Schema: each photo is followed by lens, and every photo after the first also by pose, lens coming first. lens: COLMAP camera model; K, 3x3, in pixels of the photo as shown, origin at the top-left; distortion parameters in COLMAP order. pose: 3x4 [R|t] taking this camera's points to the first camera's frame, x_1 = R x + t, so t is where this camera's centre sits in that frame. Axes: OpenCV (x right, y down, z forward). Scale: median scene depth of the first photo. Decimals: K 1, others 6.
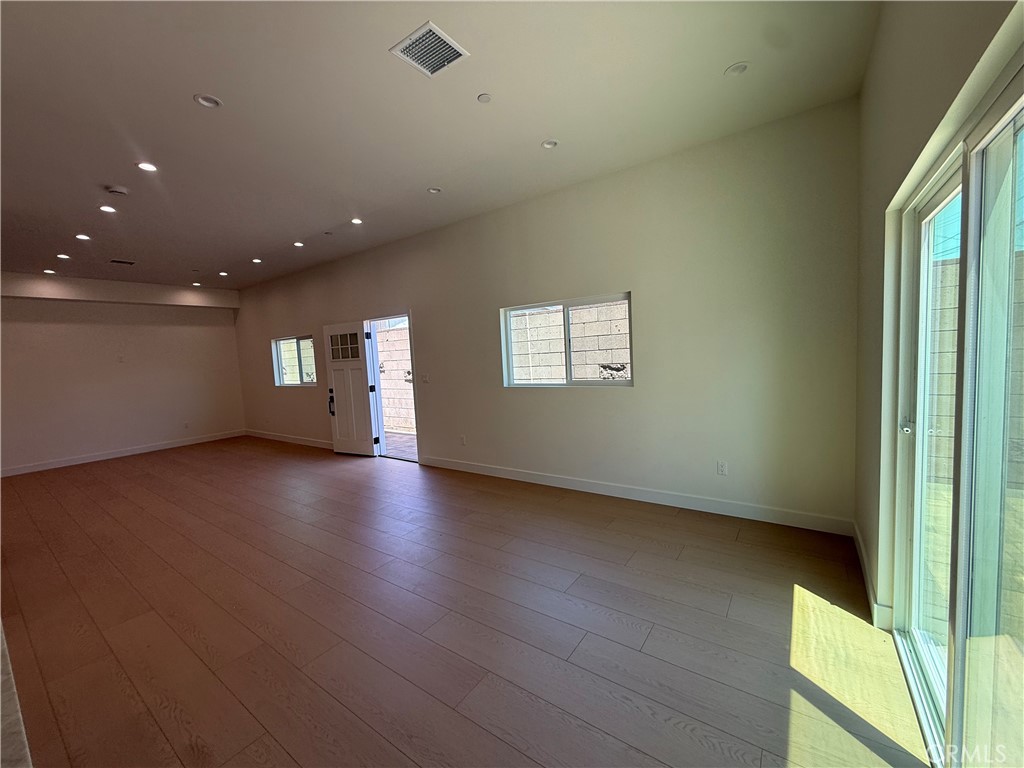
lens RADIAL K [[407.4, 0, 512.0], [0, 407.4, 384.0], [0, 0, 1]] dist [0.001313, -0.000119]
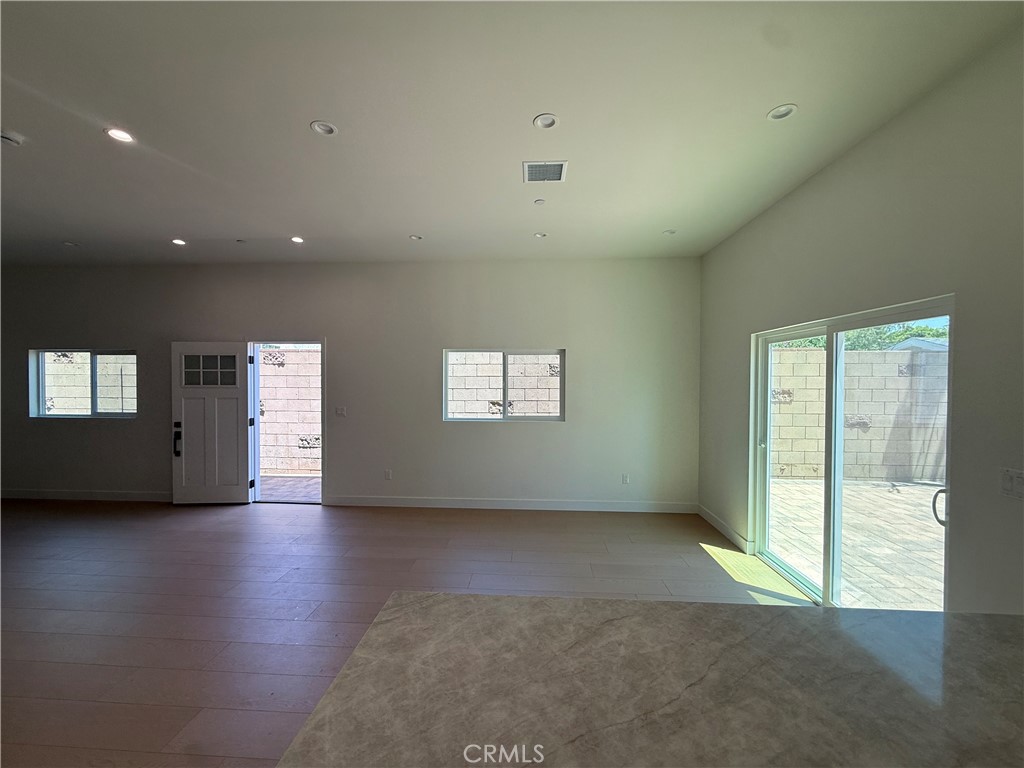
lens RADIAL K [[407.4, 0, 512.0], [0, 407.4, 384.0], [0, 0, 1]] dist [0.001313, -0.000119]
pose [[0.846955, 0.049961, 0.529312, -0.342426], [-0.009002, 0.996780, -0.079681, -0.004750], [-0.531589, 0.062721, 0.844677, -0.011315]]
